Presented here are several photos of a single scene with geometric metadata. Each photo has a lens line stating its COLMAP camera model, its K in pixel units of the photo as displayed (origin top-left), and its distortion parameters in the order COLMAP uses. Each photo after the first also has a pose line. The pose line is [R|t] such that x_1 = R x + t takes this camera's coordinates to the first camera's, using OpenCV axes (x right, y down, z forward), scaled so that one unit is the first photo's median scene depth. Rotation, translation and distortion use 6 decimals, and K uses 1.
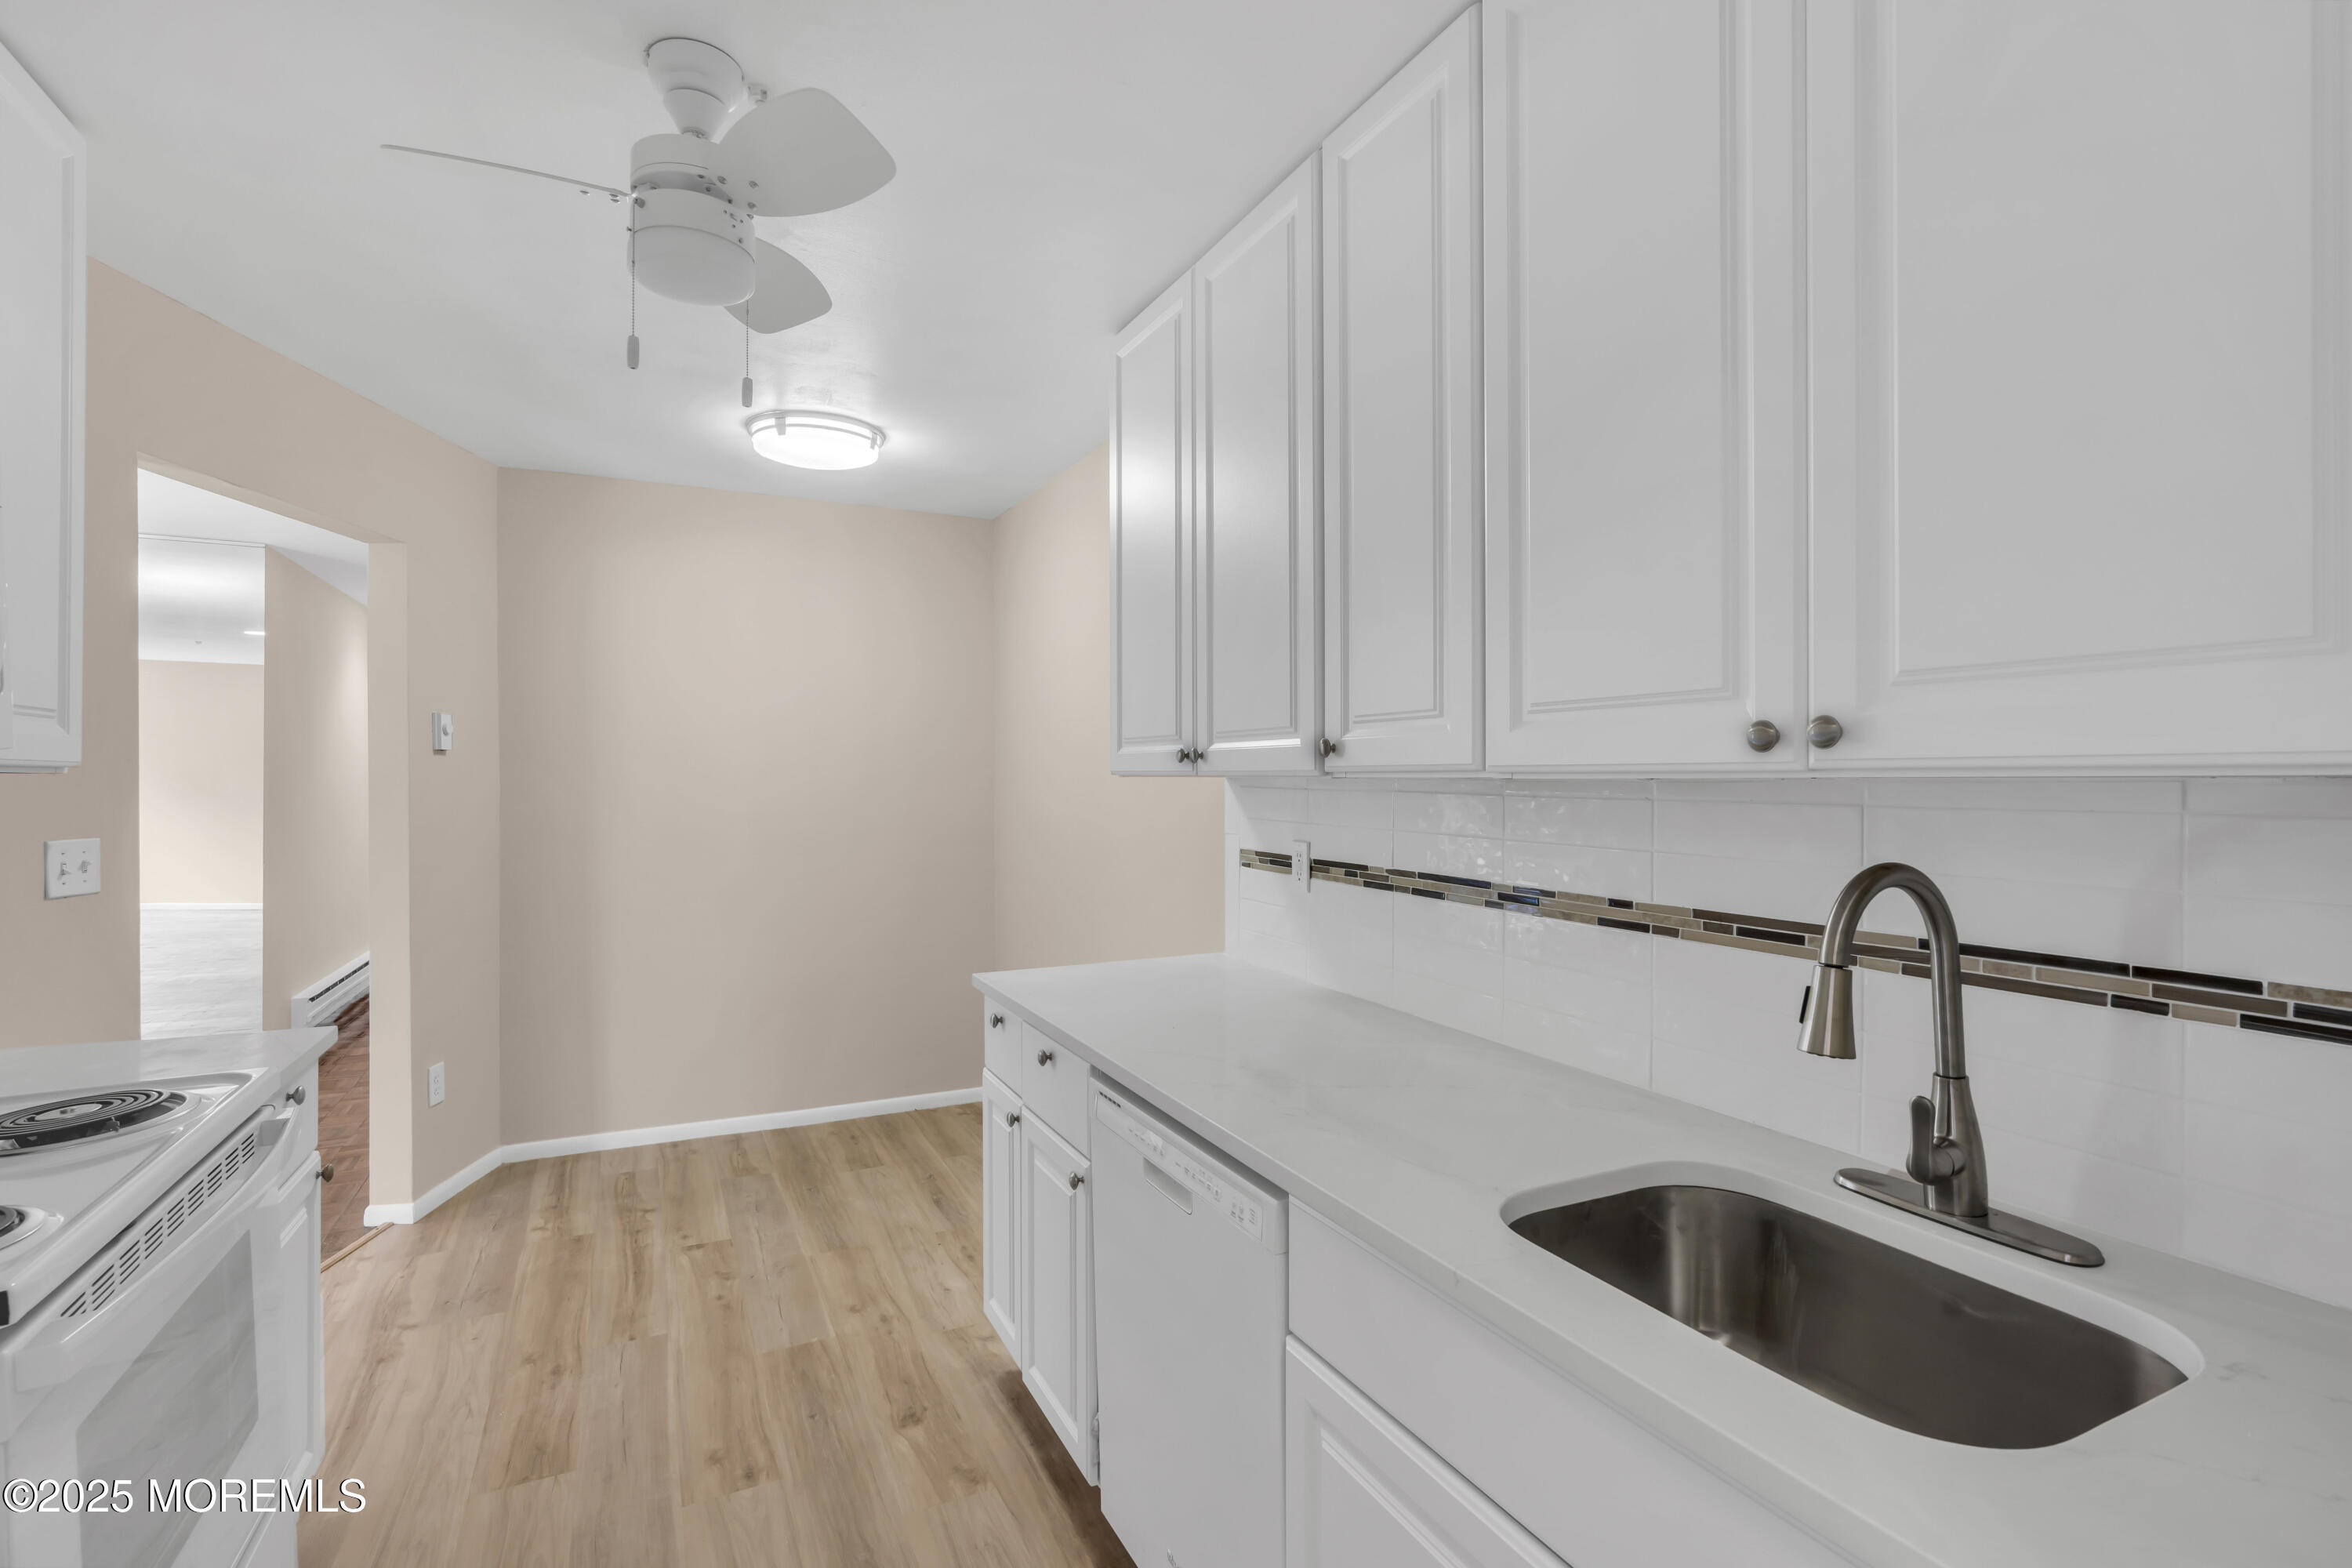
lens RADIAL K [[1059.3, 0, 1170.0], [0, 1059.3, 777.3], [0, 0, 1]] dist [-0.007948, 0.002017]
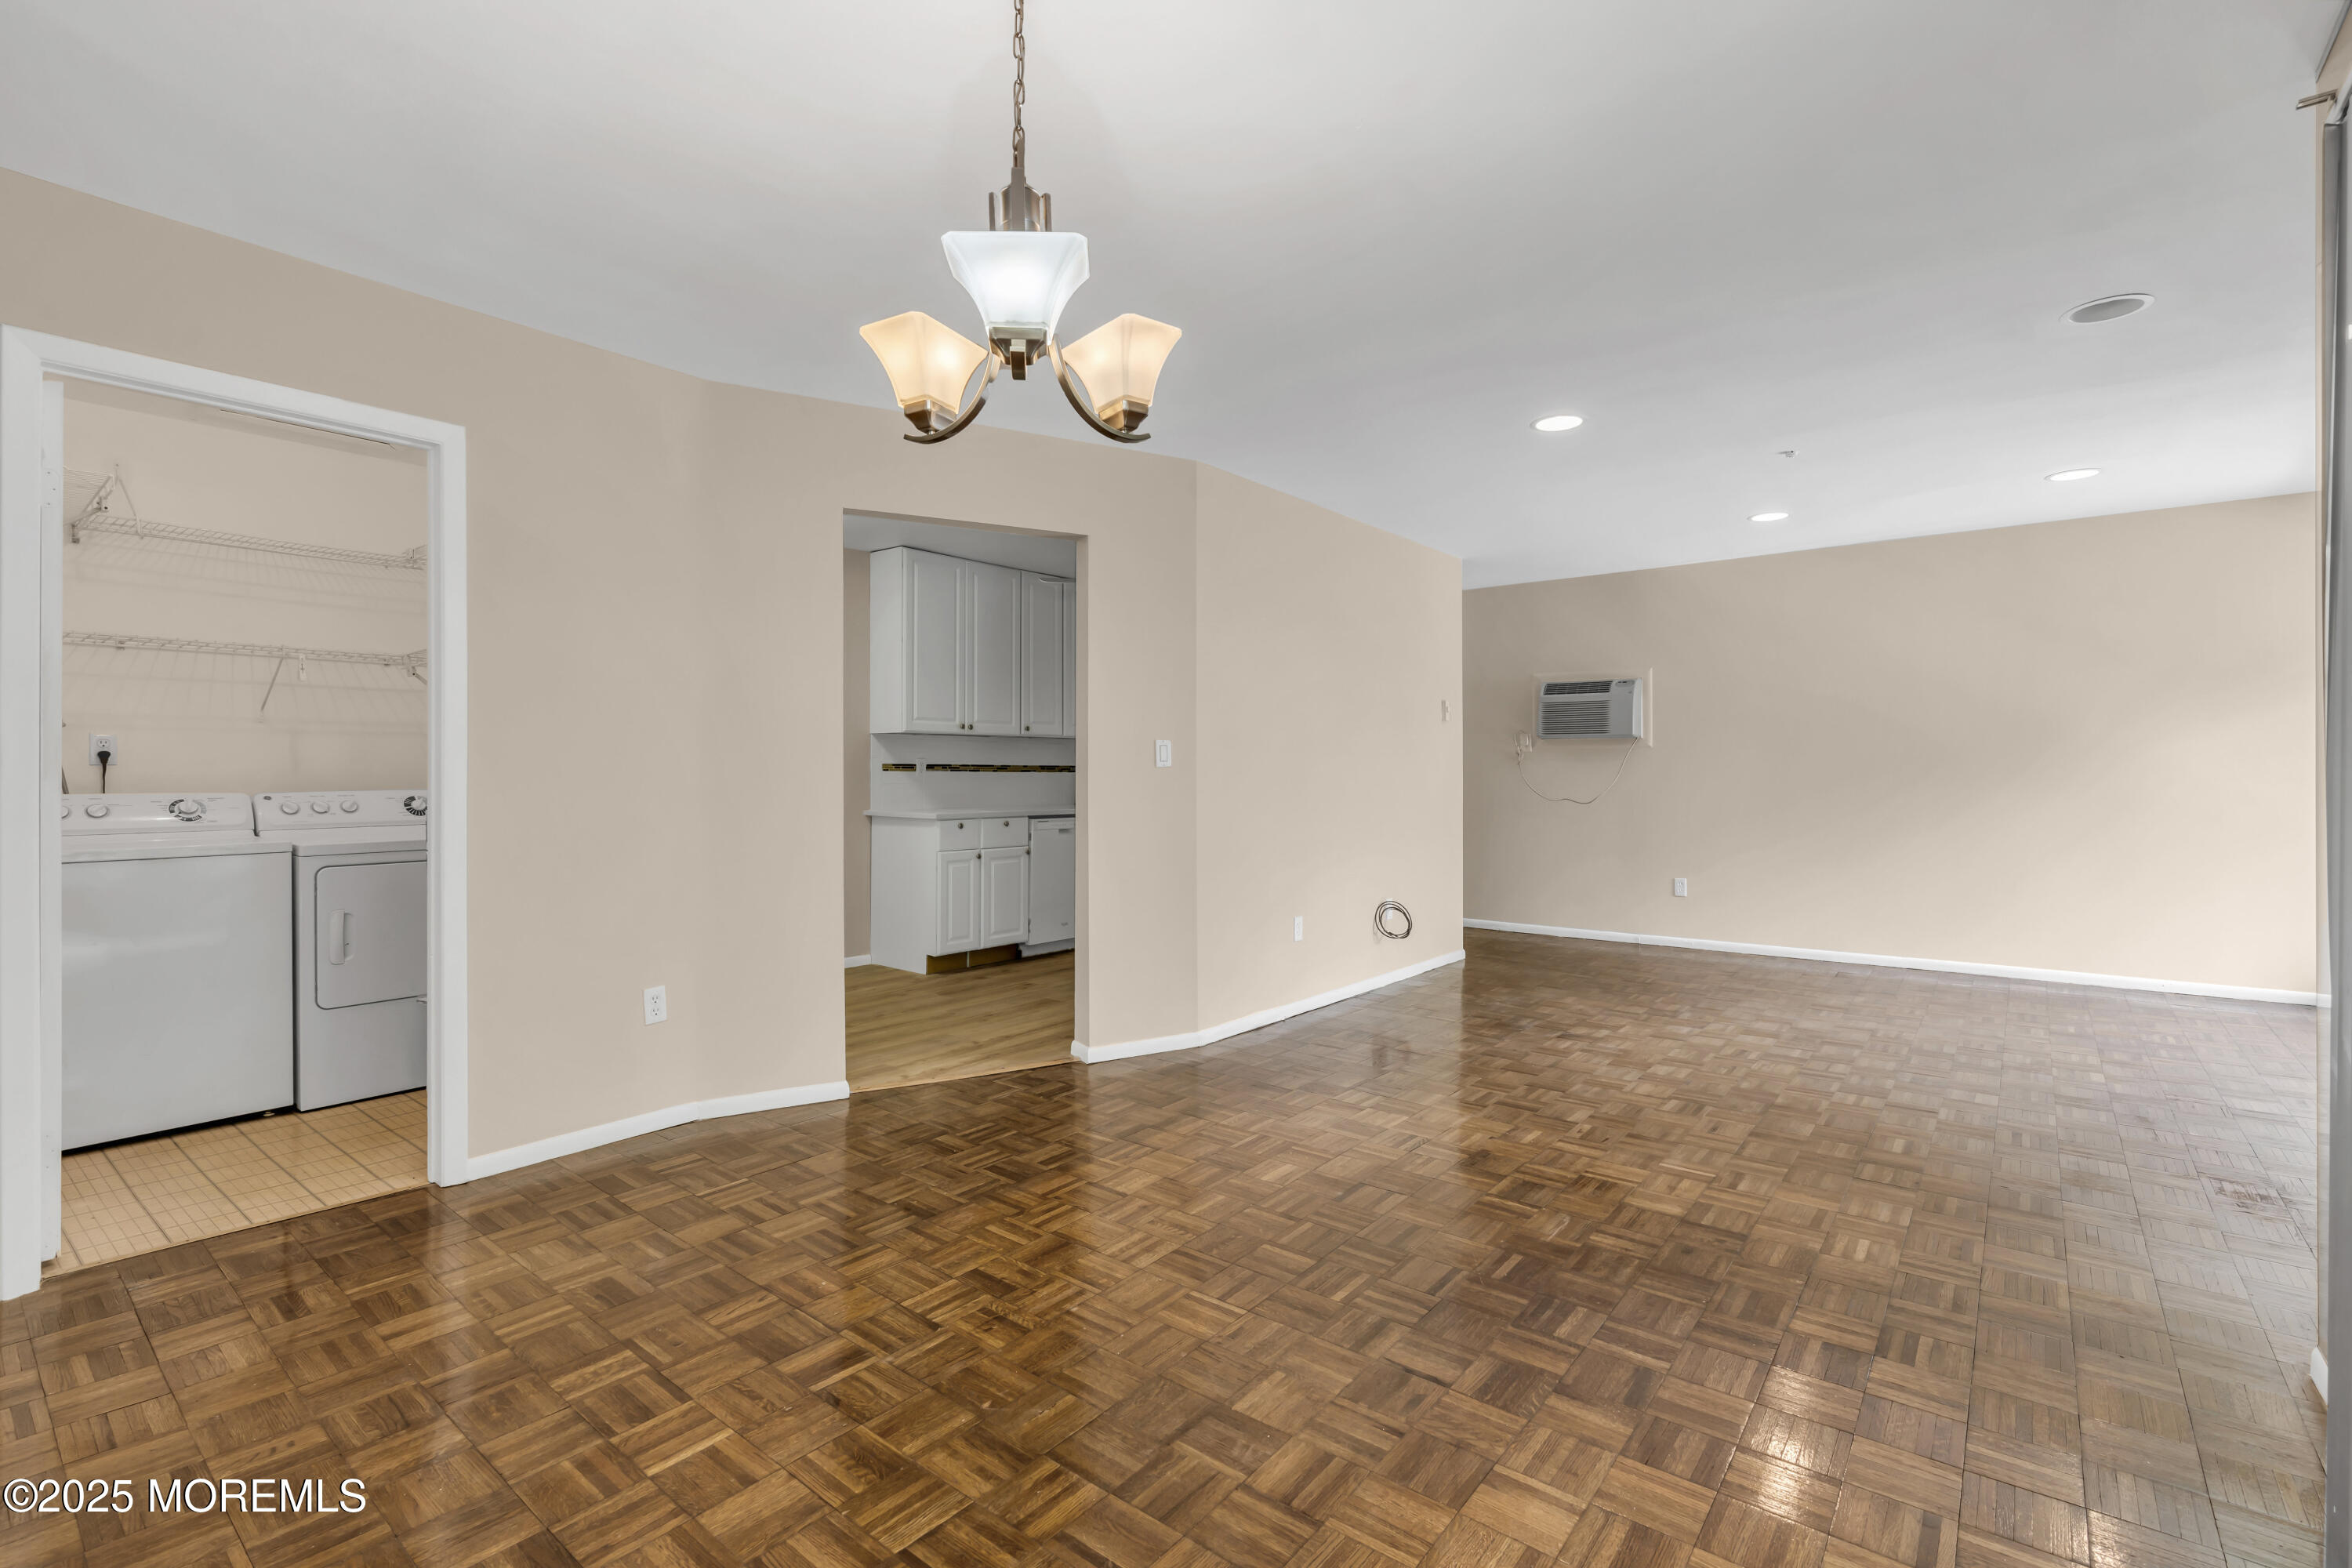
lens RADIAL K [[1059.3, 0, 1154.3], [0, 1059.3, 777.6], [0, 0, 1]] dist [-0.007948, 0.002017]
pose [[-0.410157, 0.001015, 0.912014, -2.685830], [0.004746, 0.999988, 0.001022, 0.113019], [-0.912003, 0.004748, -0.410157, 1.611530]]
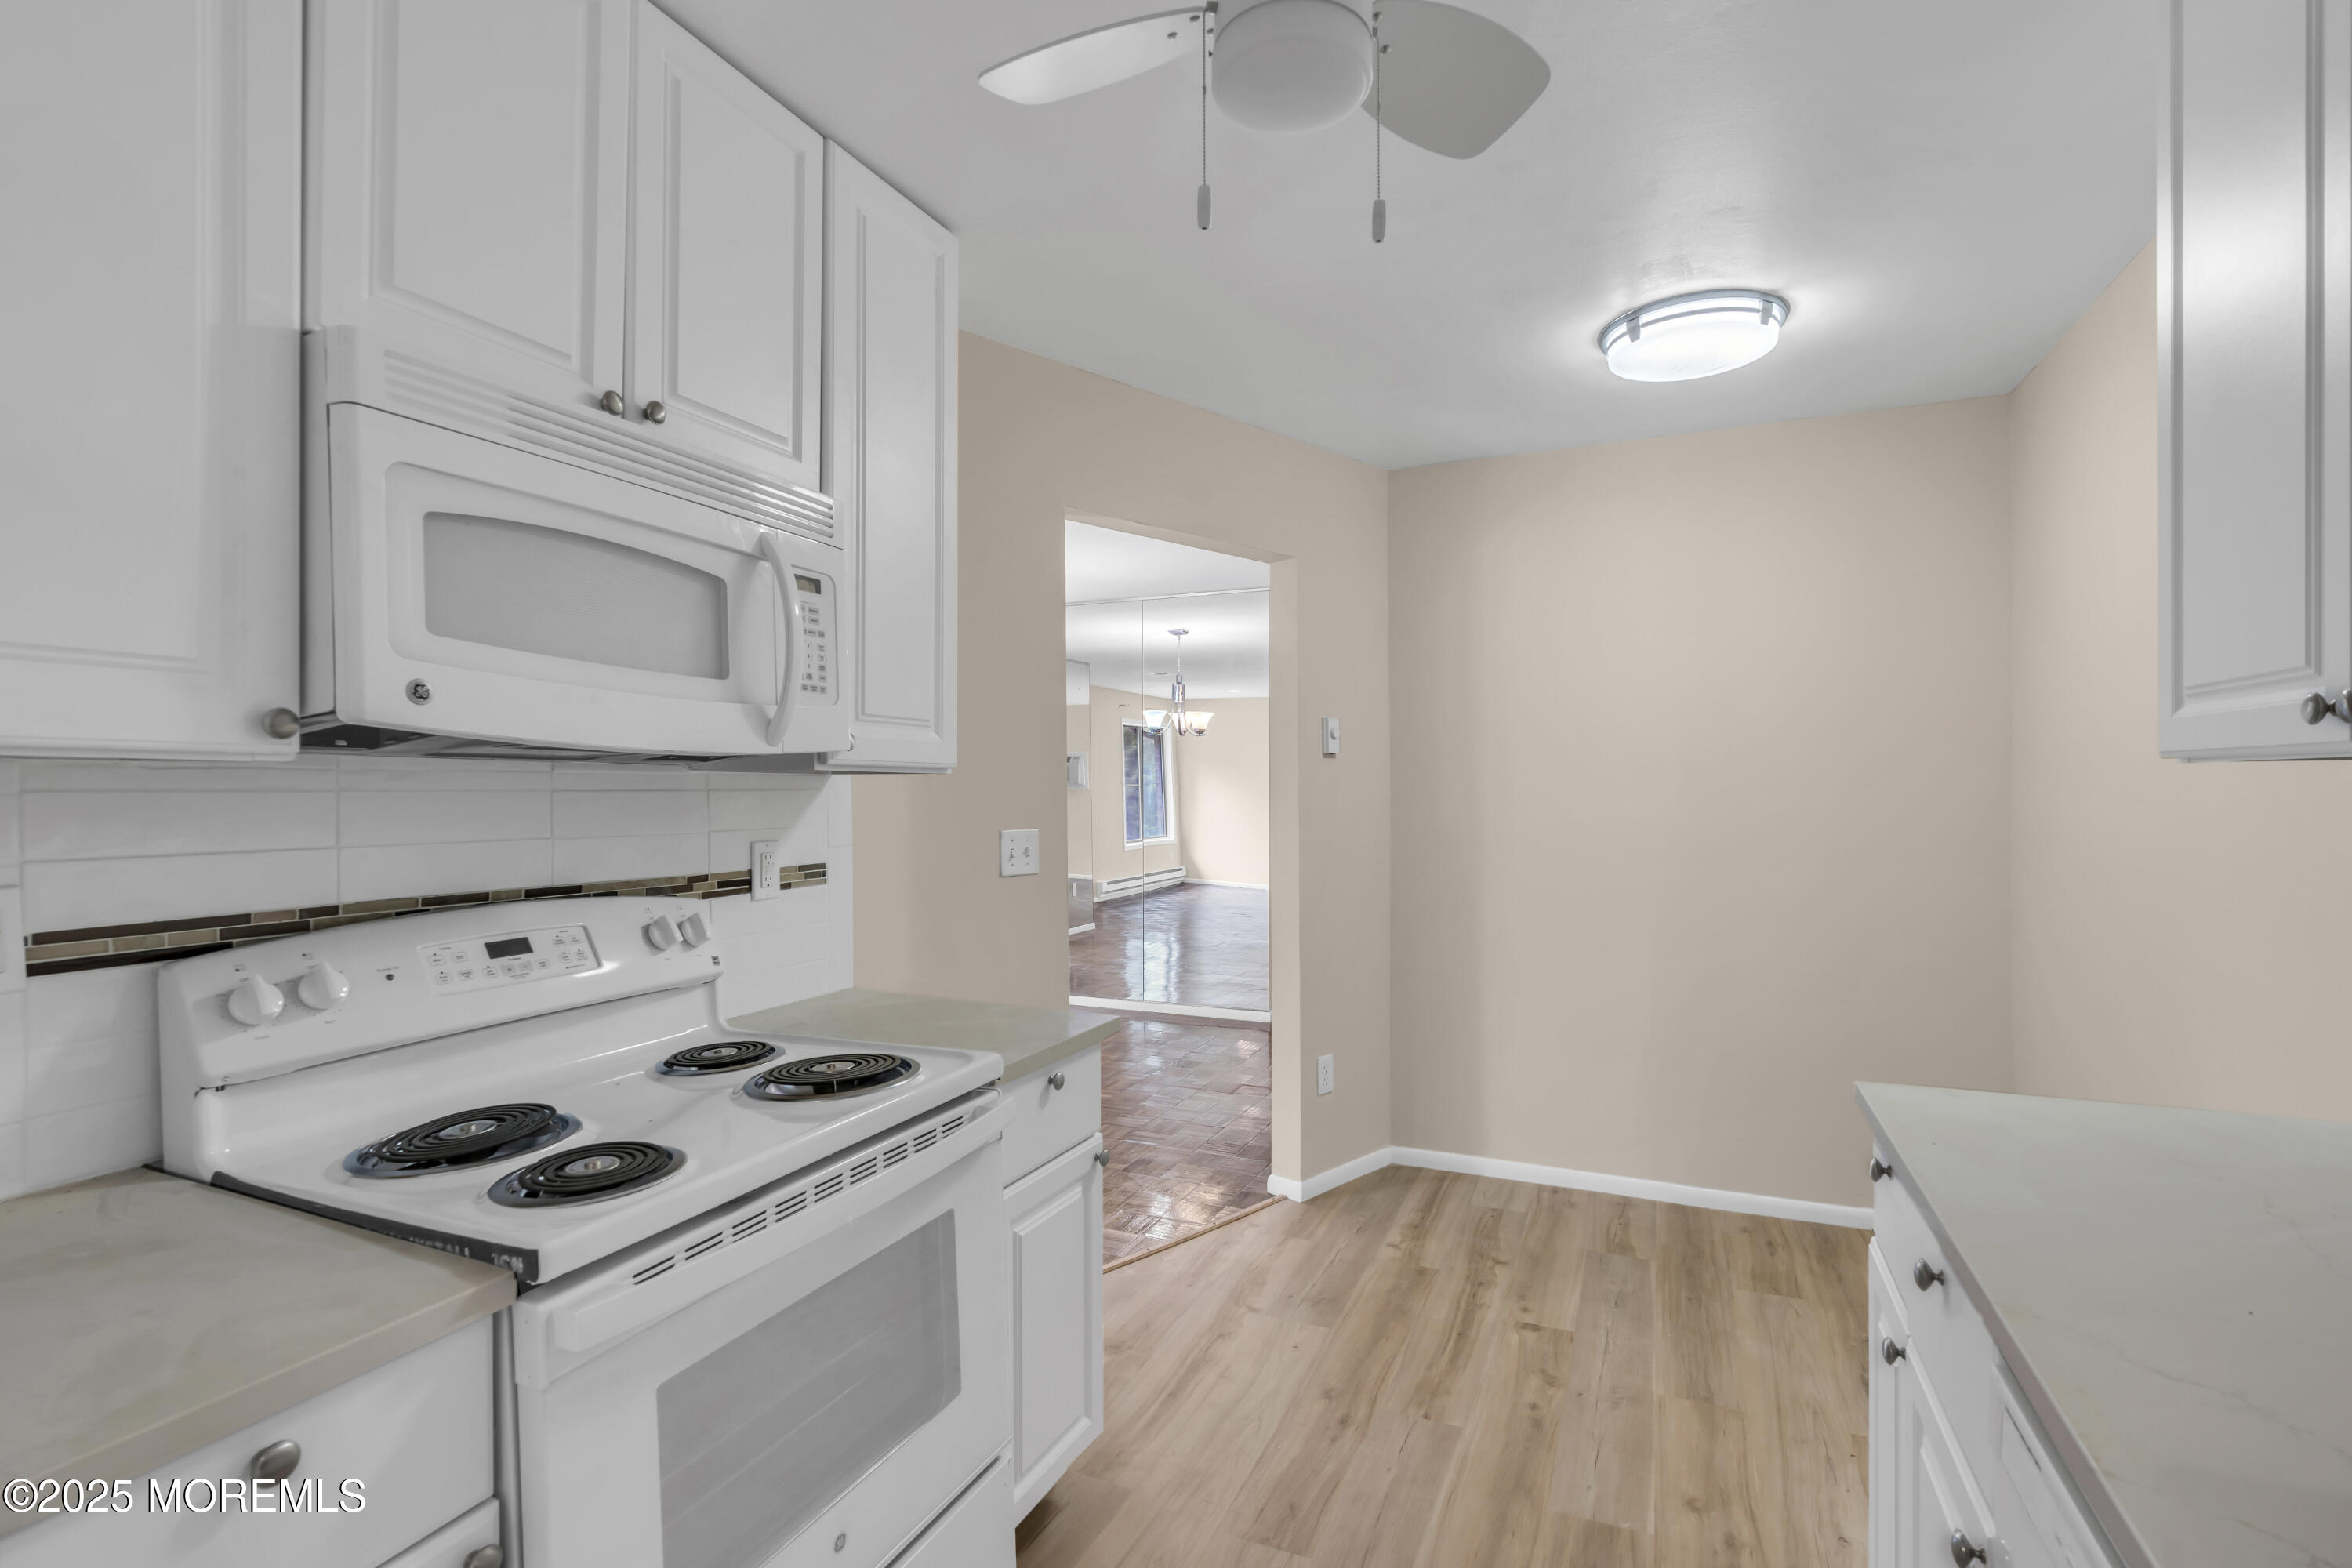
lens RADIAL K [[1083.8, 0, 1187.5], [0, 1083.8, 799.2], [0, 0, 1]] dist [-0.003038, 0.001202]
pose [[0.641389, 0.003700, -0.767207, 0.046326], [0.006383, 0.999928, 0.010159, 0.009114], [0.767189, -0.011413, 0.641319, 0.257744]]
